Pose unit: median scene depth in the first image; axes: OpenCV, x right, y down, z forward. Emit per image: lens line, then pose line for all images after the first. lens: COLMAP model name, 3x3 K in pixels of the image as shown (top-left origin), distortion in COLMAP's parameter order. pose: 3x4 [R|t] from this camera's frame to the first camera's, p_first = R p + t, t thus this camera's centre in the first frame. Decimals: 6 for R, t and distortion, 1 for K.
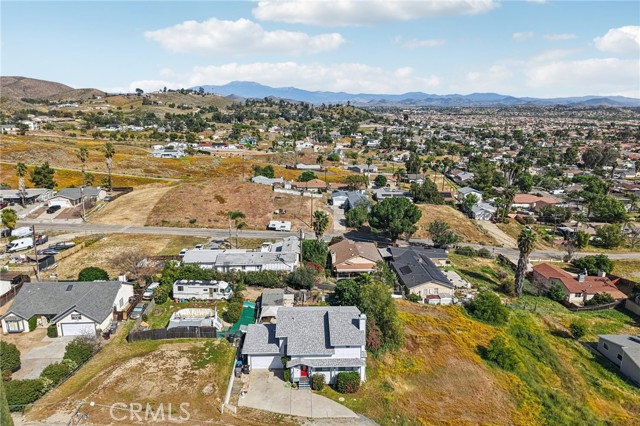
lens RADIAL K [[426.3, 0, 321.3], [0, 426.3, 213.6], [0, 0, 1]] dist [0.032365, -0.035737]
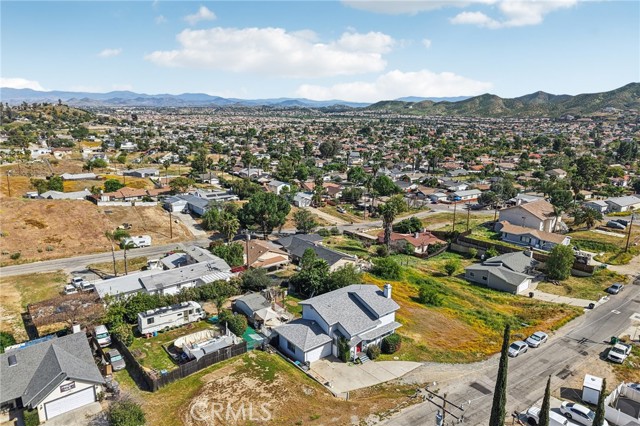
lens RADIAL K [[426.3, 0, 321.3], [0, 426.3, 213.6], [0, 0, 1]] dist [0.032365, -0.035737]
pose [[0.809804, -0.142085, 0.569235, -0.364844], [0.141966, 0.988855, 0.044861, -0.017869], [-0.569265, 0.044483, 0.820950, 0.073088]]
